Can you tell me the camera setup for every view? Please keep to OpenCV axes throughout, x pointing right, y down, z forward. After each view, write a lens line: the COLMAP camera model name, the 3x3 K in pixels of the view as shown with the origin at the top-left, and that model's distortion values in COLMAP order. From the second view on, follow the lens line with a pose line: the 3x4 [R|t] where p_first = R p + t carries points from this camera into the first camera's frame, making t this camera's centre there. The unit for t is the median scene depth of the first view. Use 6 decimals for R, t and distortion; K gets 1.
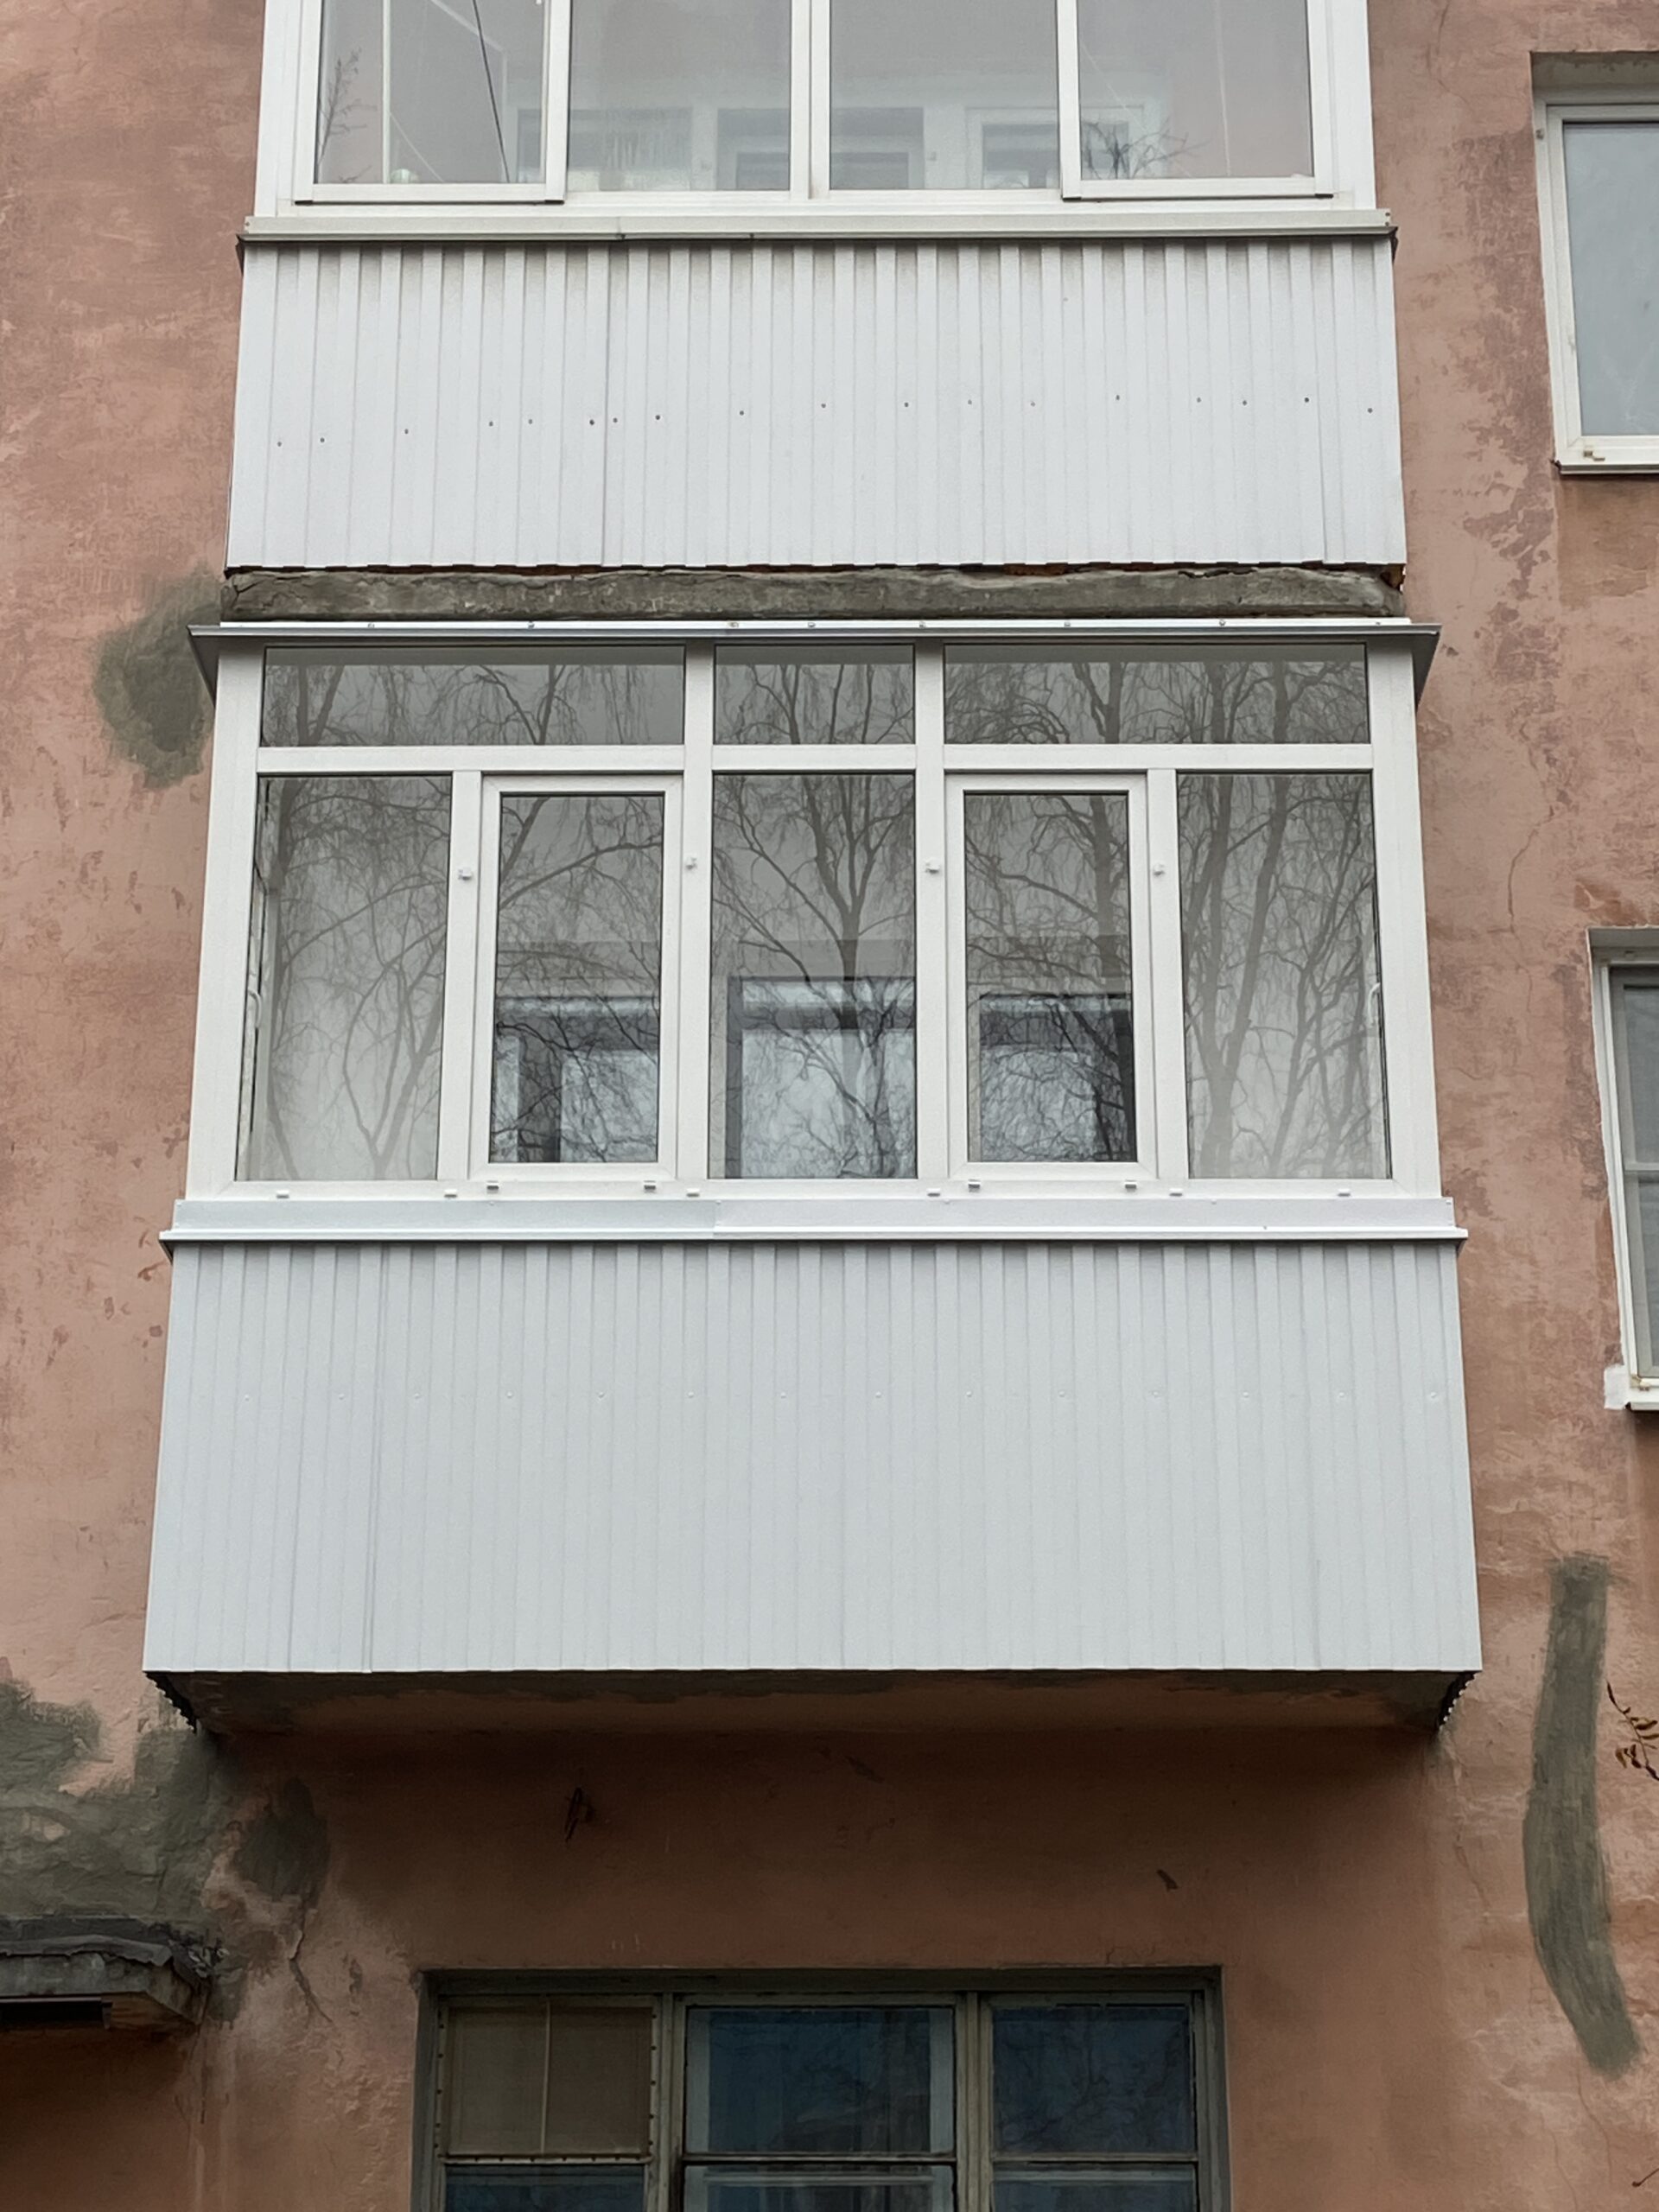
lens RADIAL K [[3804.9, 0, 804.1], [0, 3804.9, 1059.7], [0, 0, 1]] dist [0.100526, -0.044885]
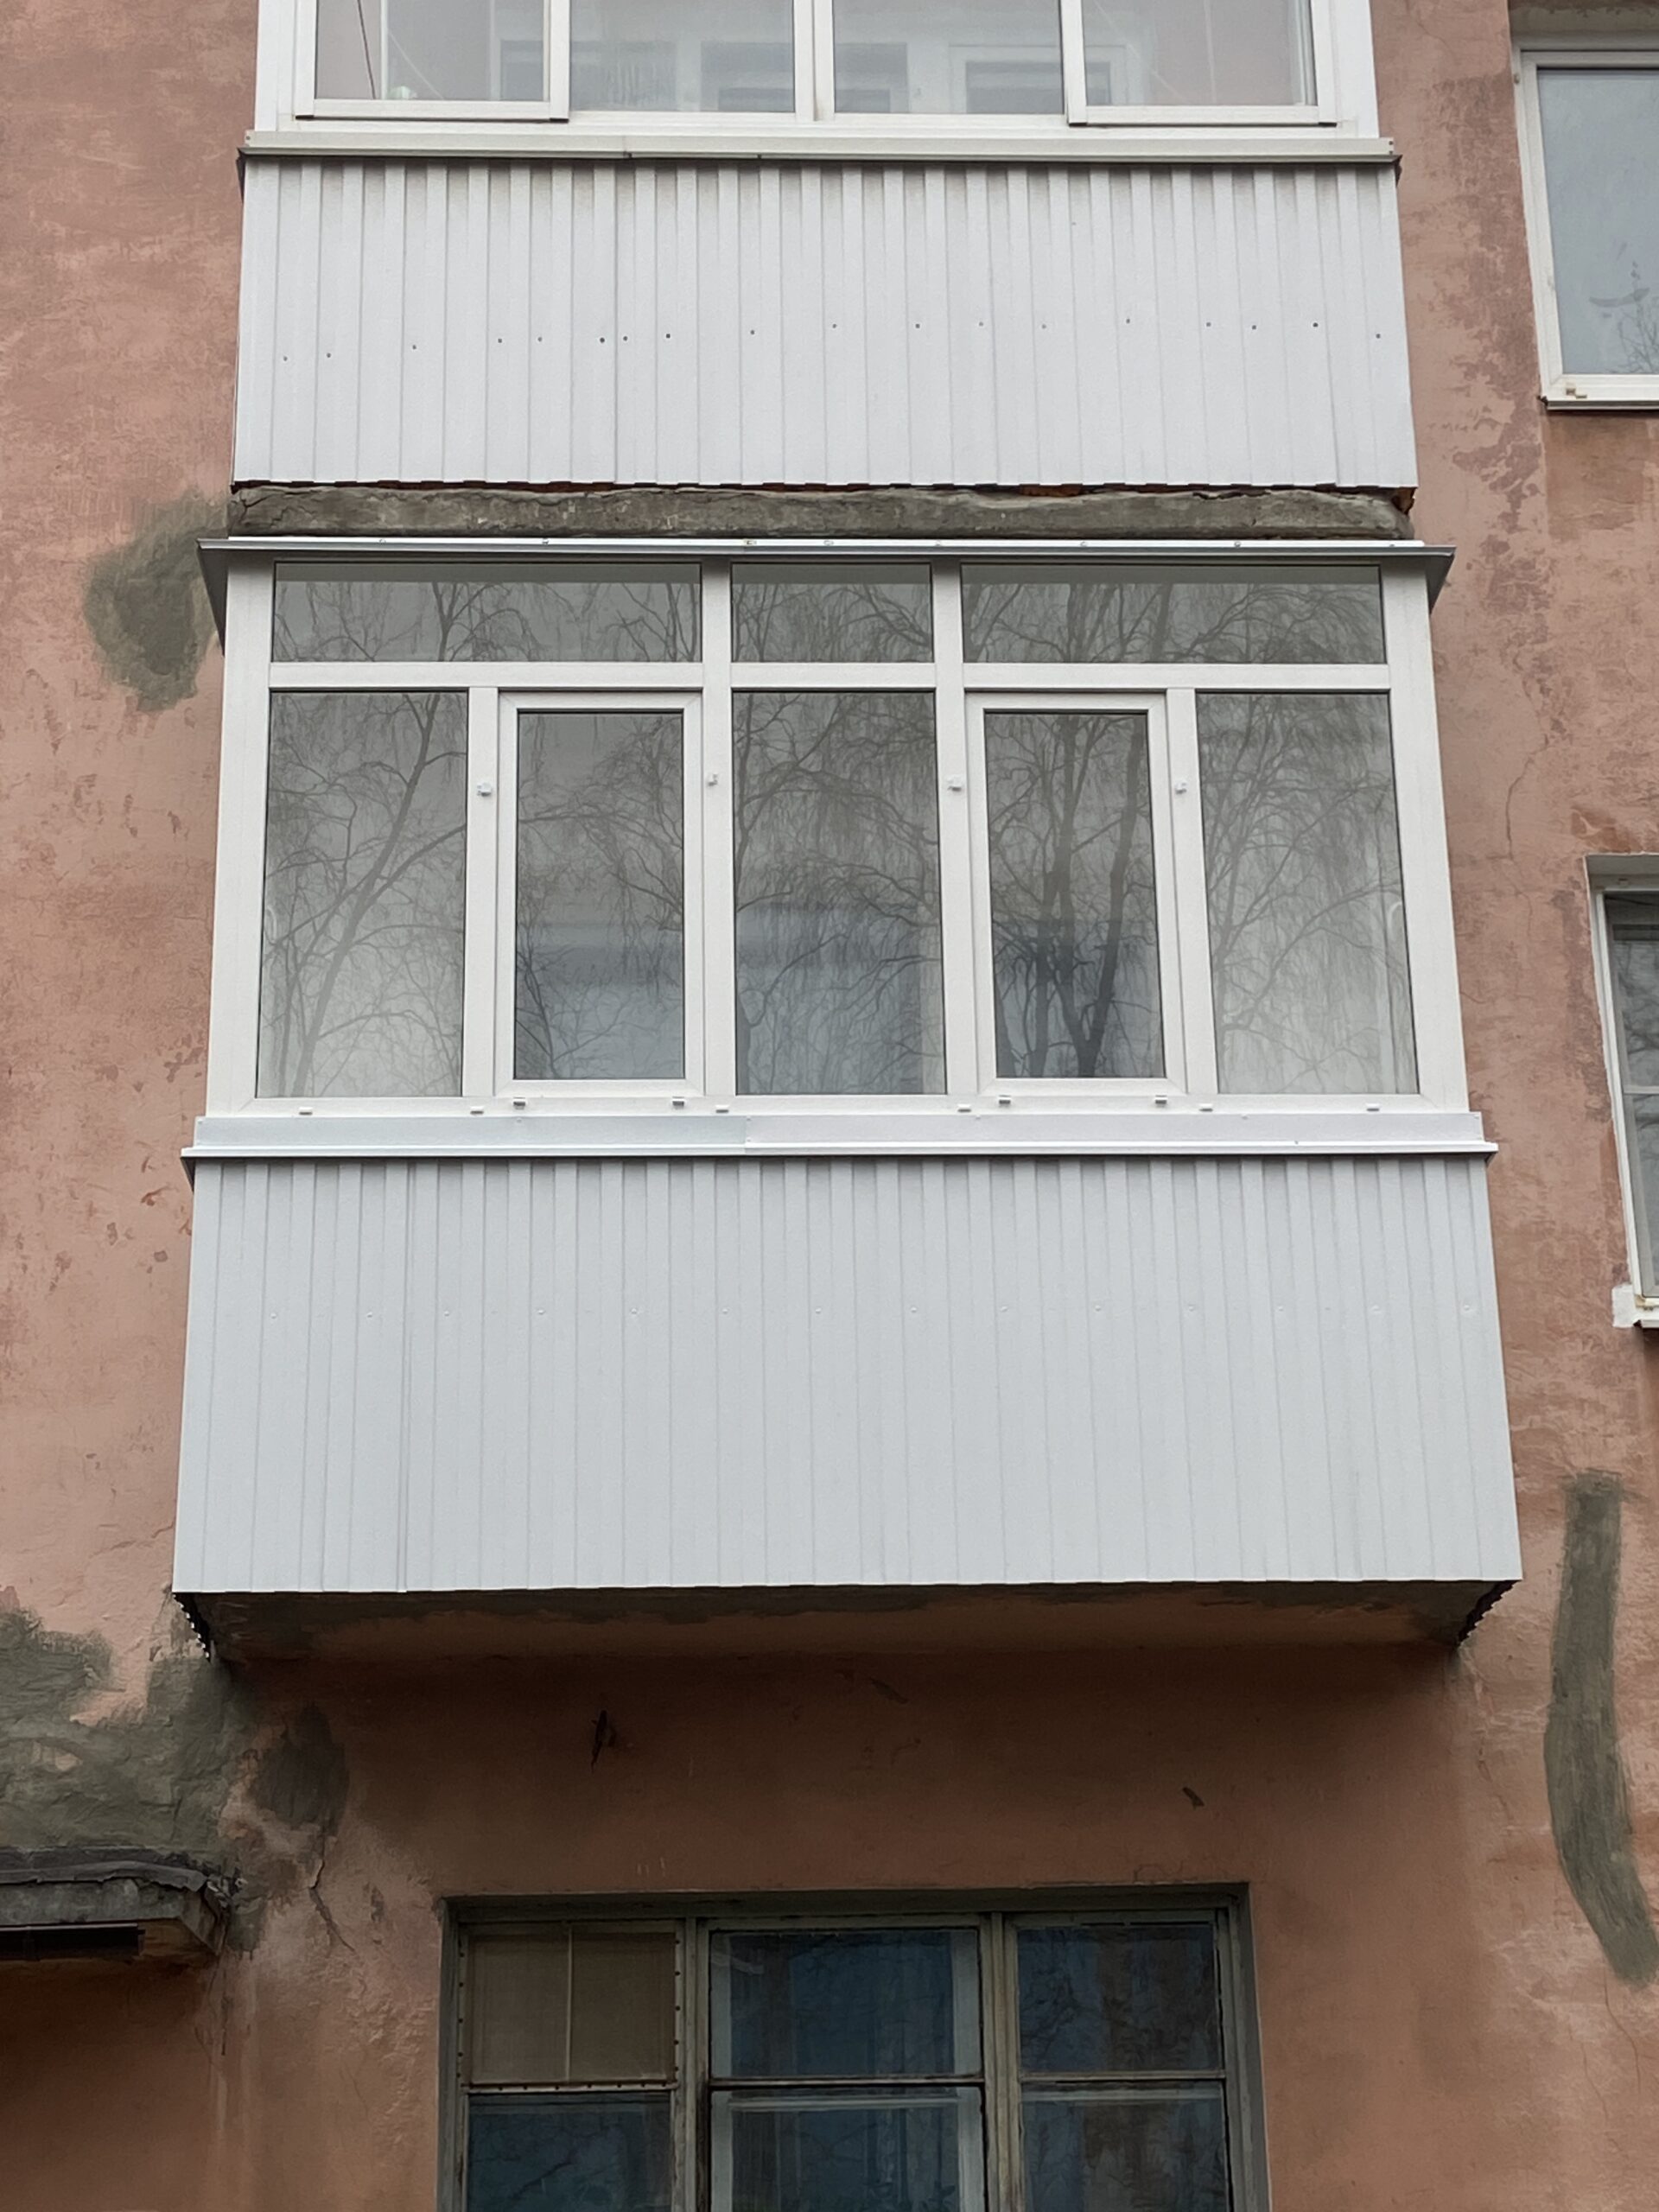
lens RADIAL K [[3664.8, 0, 810.1], [0, 3664.8, 1058.1], [0, 0, 1]] dist [0.115526, -0.138642]
pose [[0.998398, -0.000456, 0.056583, -0.057133], [0.000685, 0.999992, -0.004036, 0.024264], [-0.056580, 0.004068, 0.998390, 0.042433]]
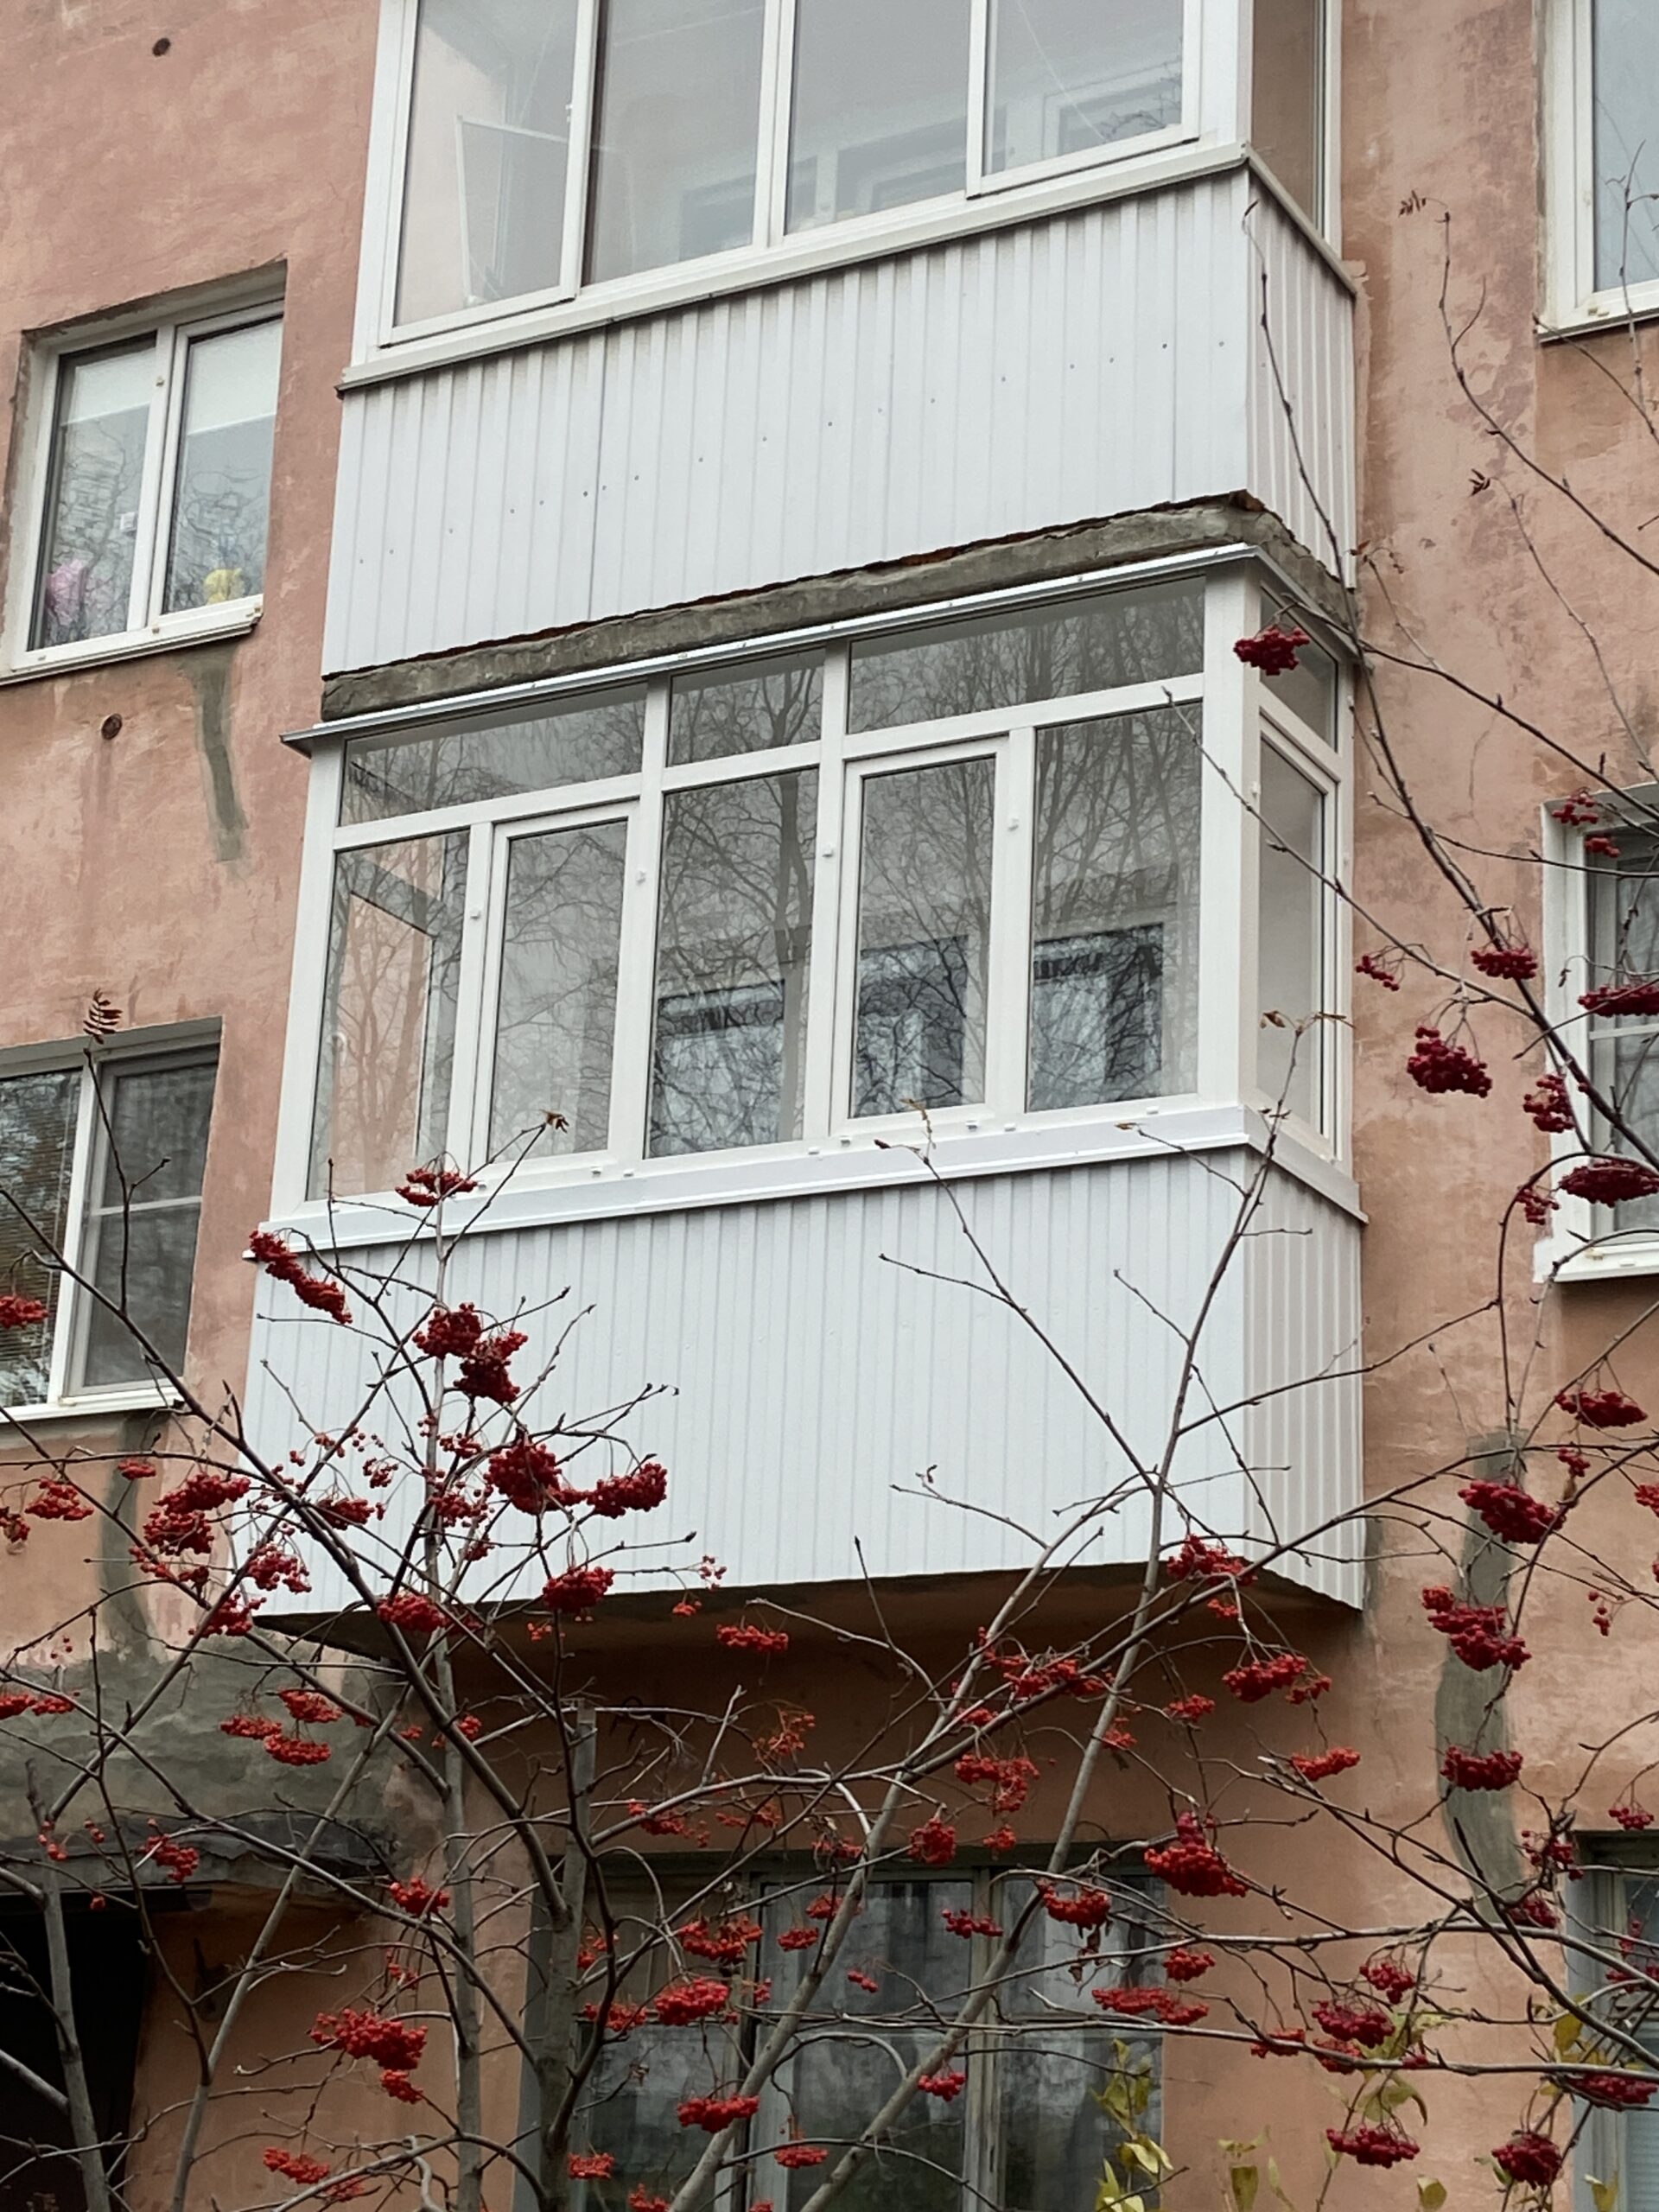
lens RADIAL K [[3804.9, 0, 804.1], [0, 3804.9, 1059.7], [0, 0, 1]] dist [0.100526, -0.044885]
pose [[0.878036, -0.115623, -0.464419, 0.517612], [0.129394, 0.991591, -0.002236, 0.010161], [0.460772, -0.058129, 0.885613, 0.021357]]
